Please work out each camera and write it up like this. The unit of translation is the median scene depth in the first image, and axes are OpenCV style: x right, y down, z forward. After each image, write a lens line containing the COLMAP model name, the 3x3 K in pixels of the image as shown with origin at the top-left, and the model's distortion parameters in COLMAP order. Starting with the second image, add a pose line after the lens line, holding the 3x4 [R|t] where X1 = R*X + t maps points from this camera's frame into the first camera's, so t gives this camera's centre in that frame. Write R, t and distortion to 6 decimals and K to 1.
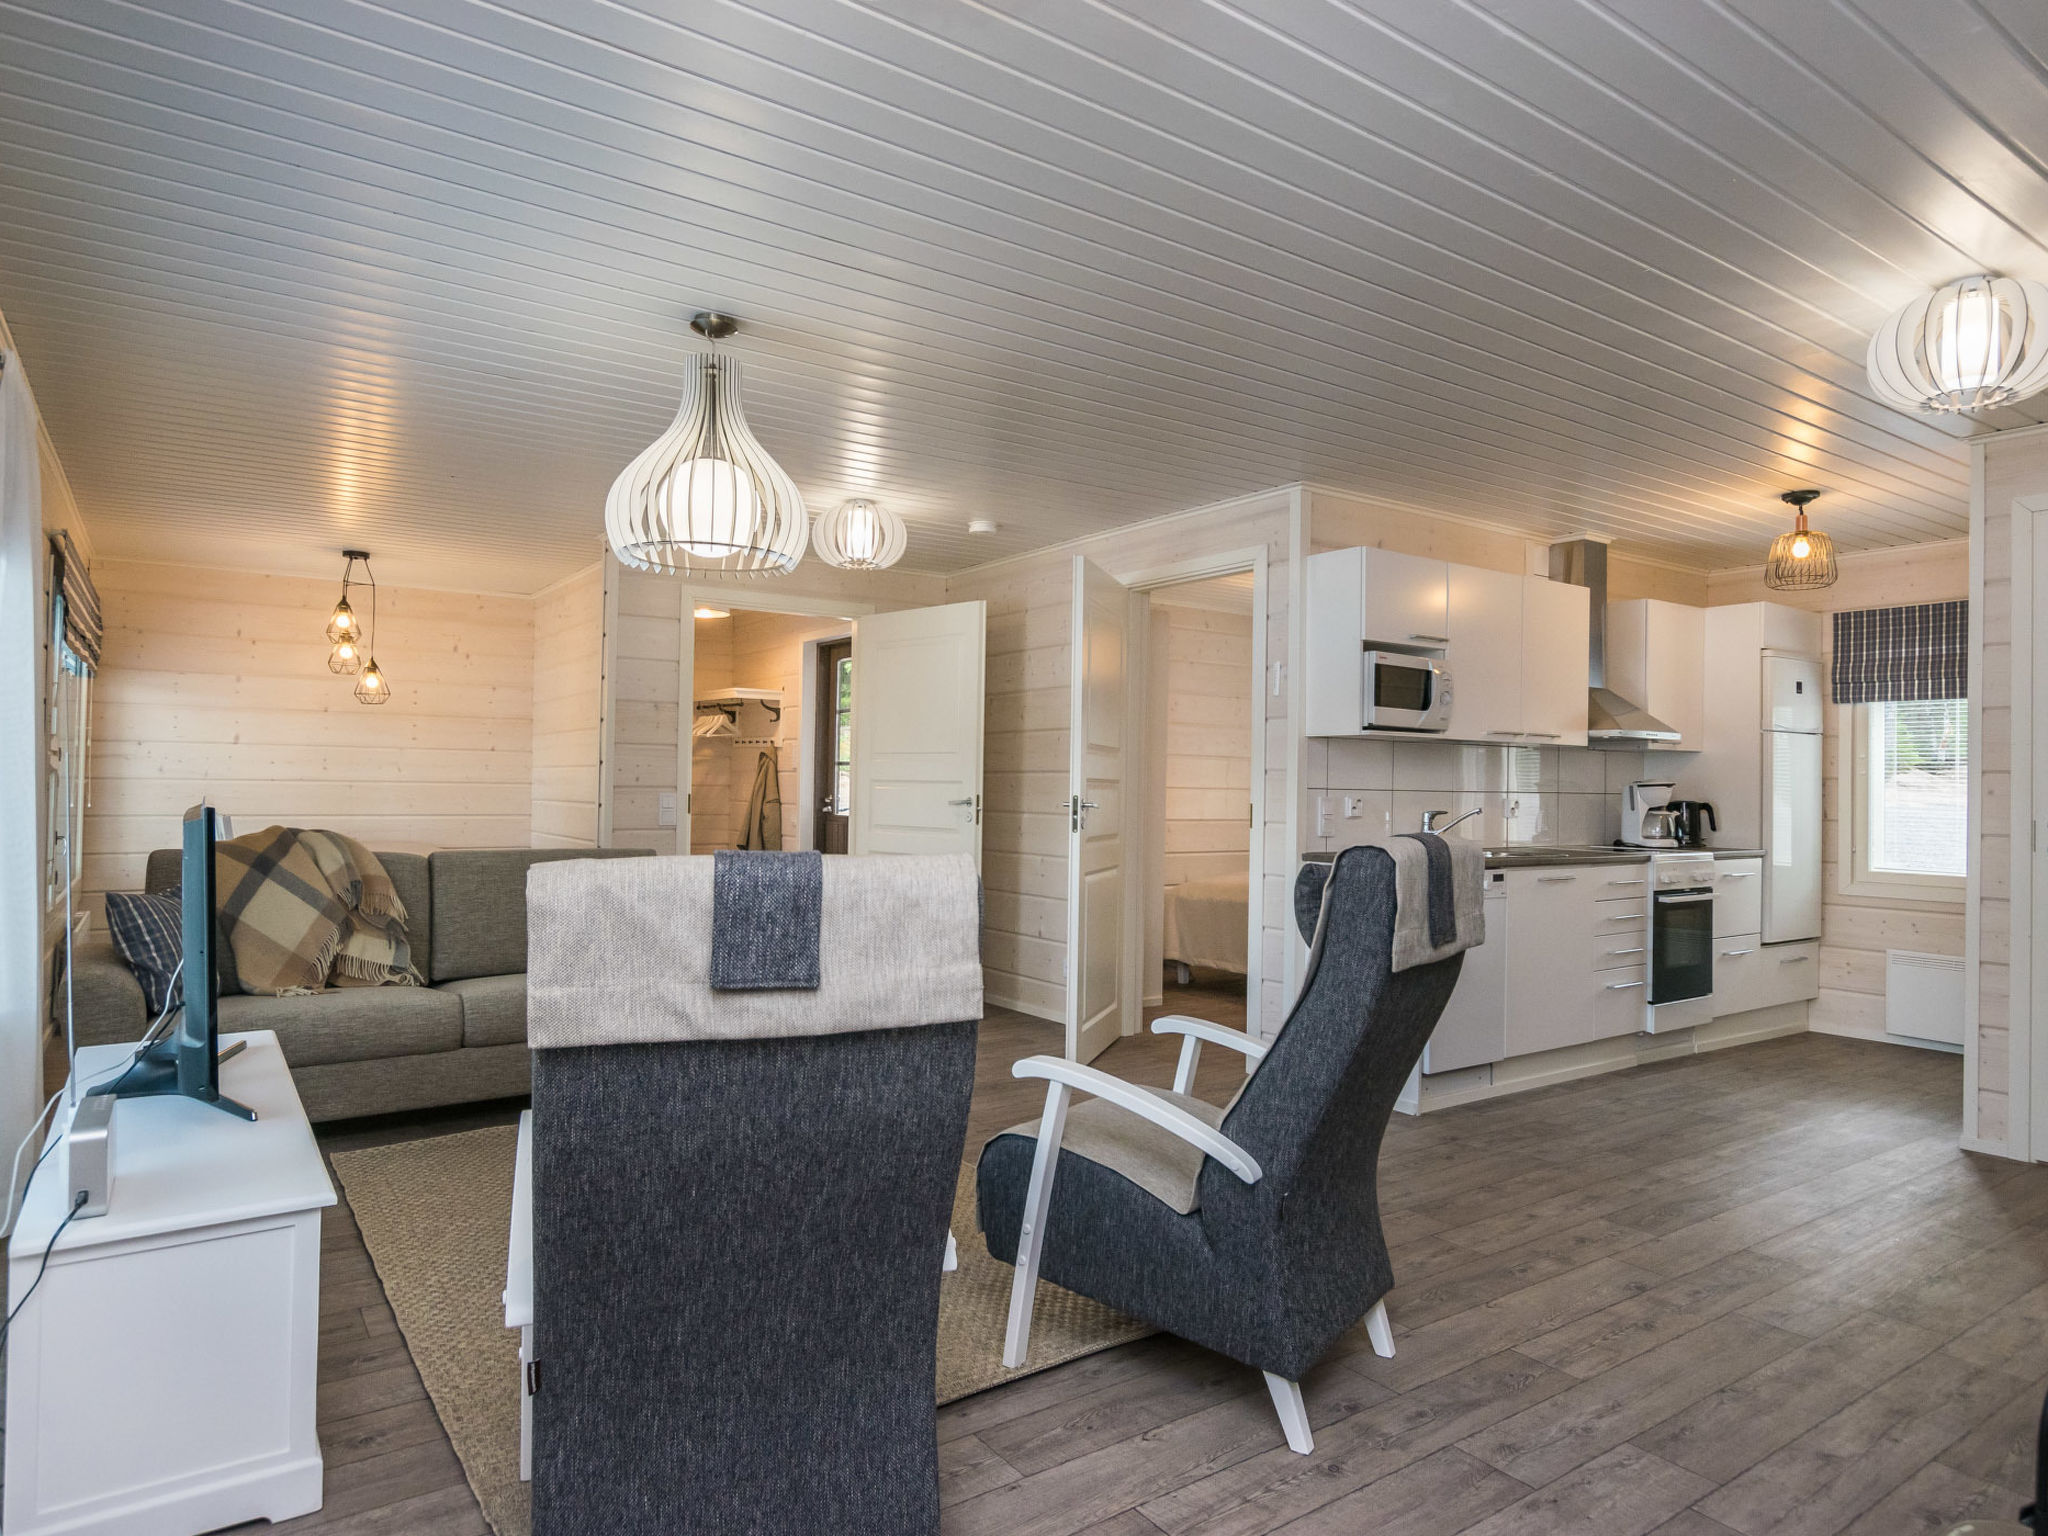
lens RADIAL K [[1240.6, 0, 1030.2], [0, 1240.6, 773.0], [0, 0, 1]] dist [-0.008723, -0.000293]
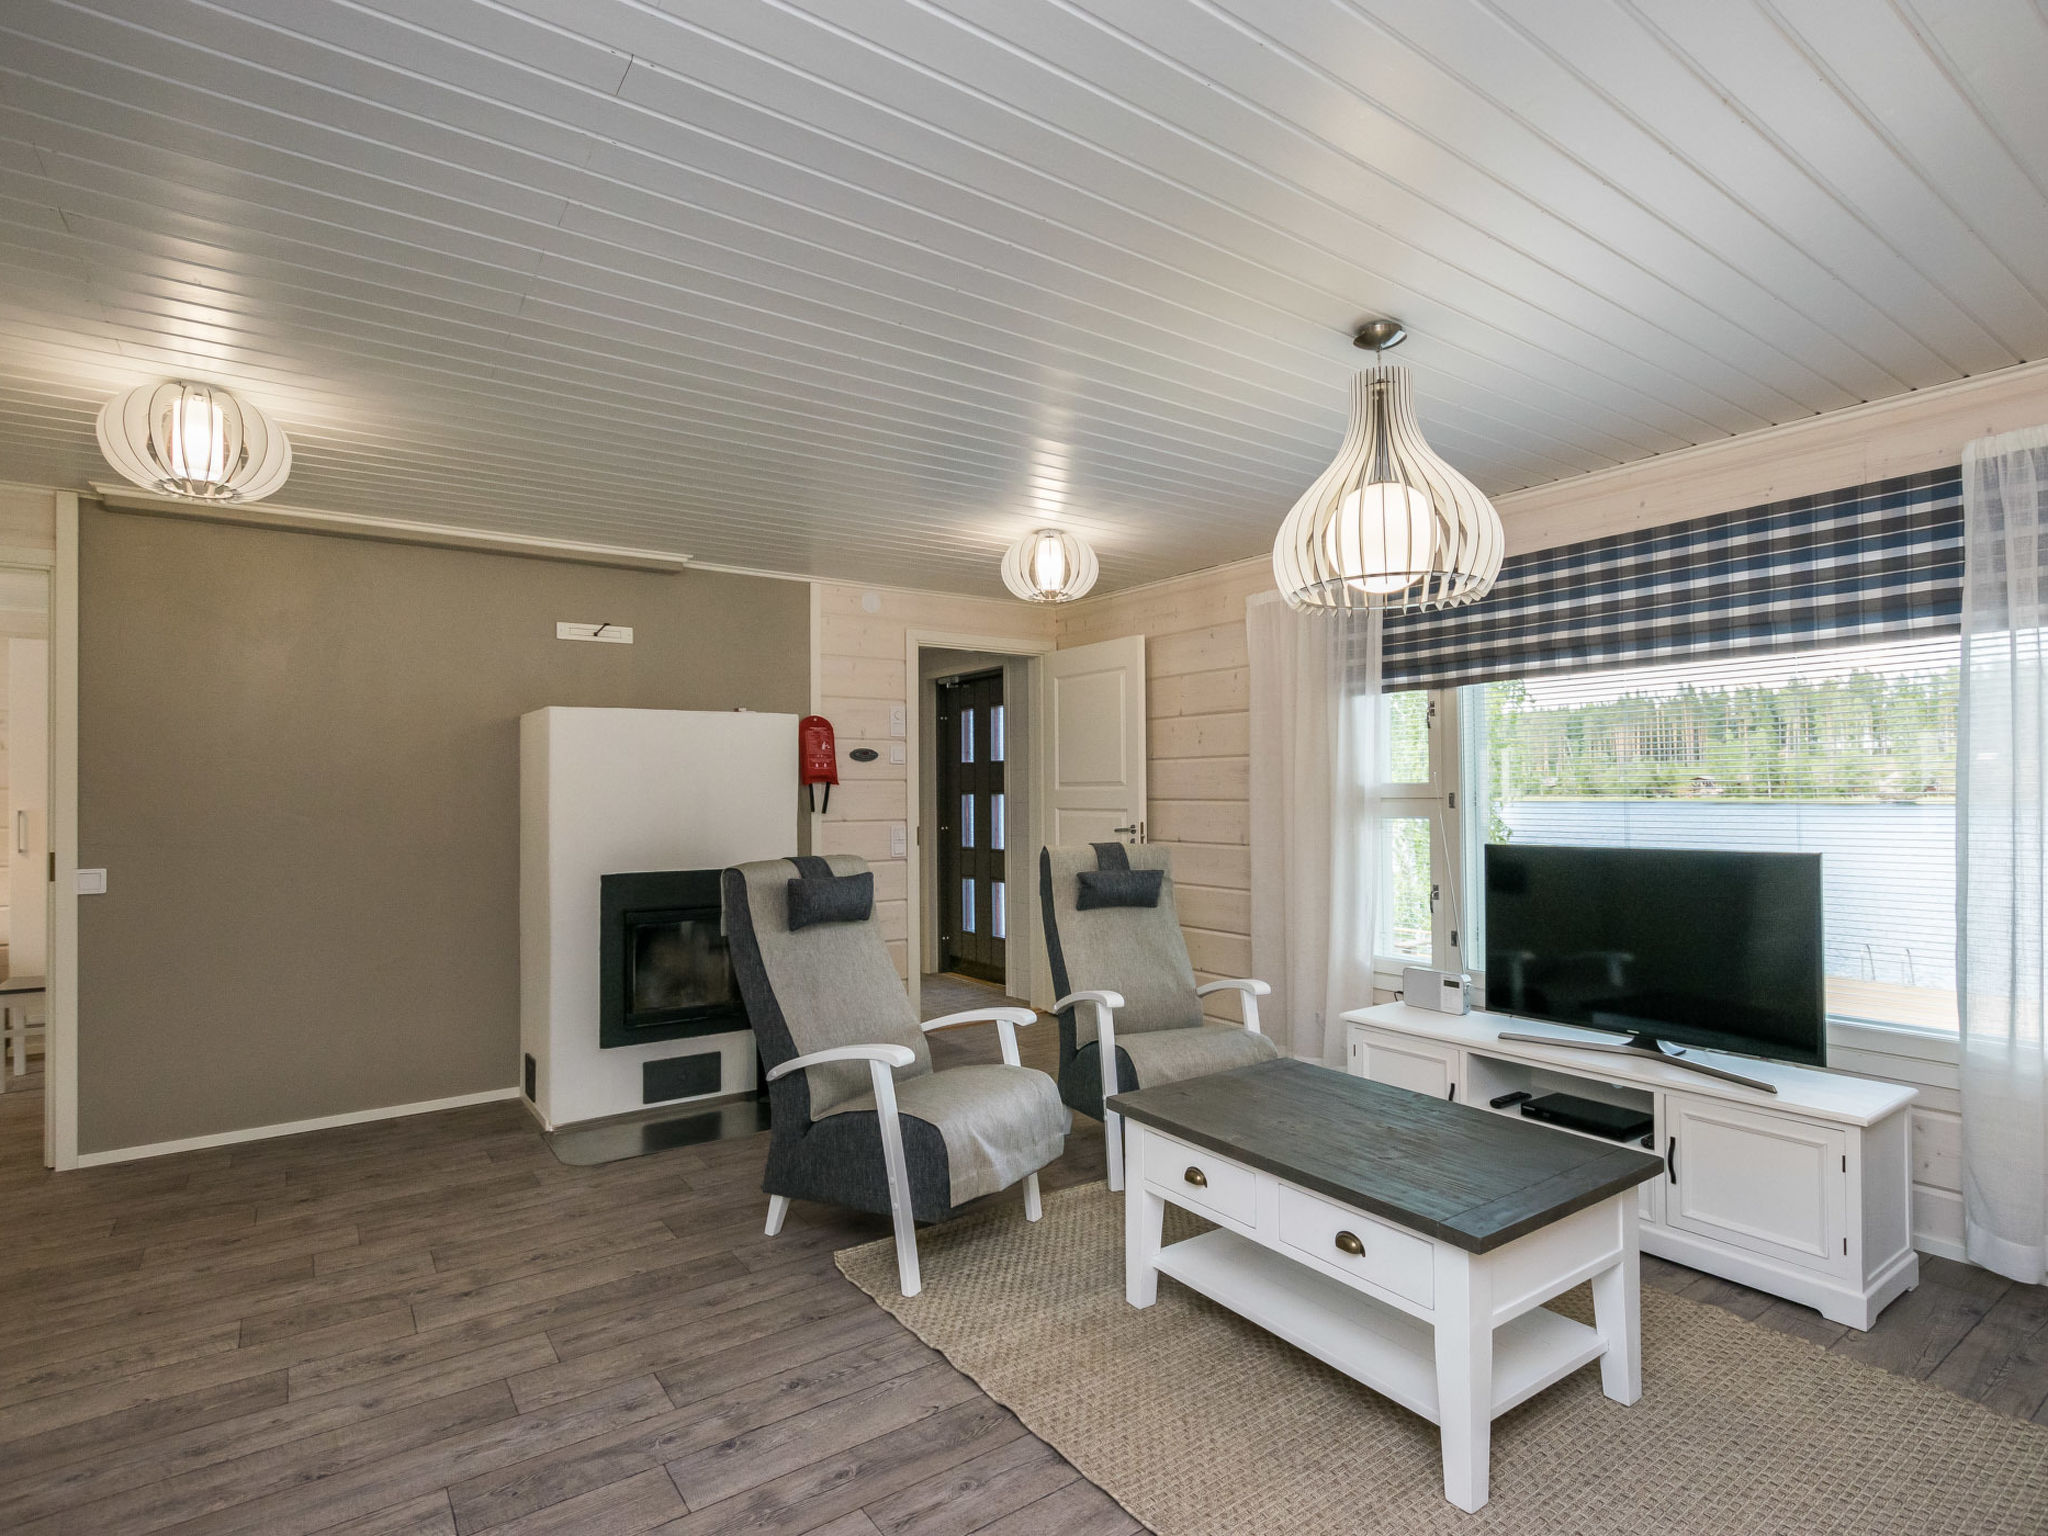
lens RADIAL K [[1045.9, 0, 1027.8], [0, 1045.9, 759.2], [0, 0, 1]] dist [0.000294, -0.000379]
pose [[-0.999977, -0.005678, -0.003610, 0.003652], [-0.005538, 0.999272, -0.037735, -0.049490], [0.003821, -0.037714, -0.999281, 3.829989]]
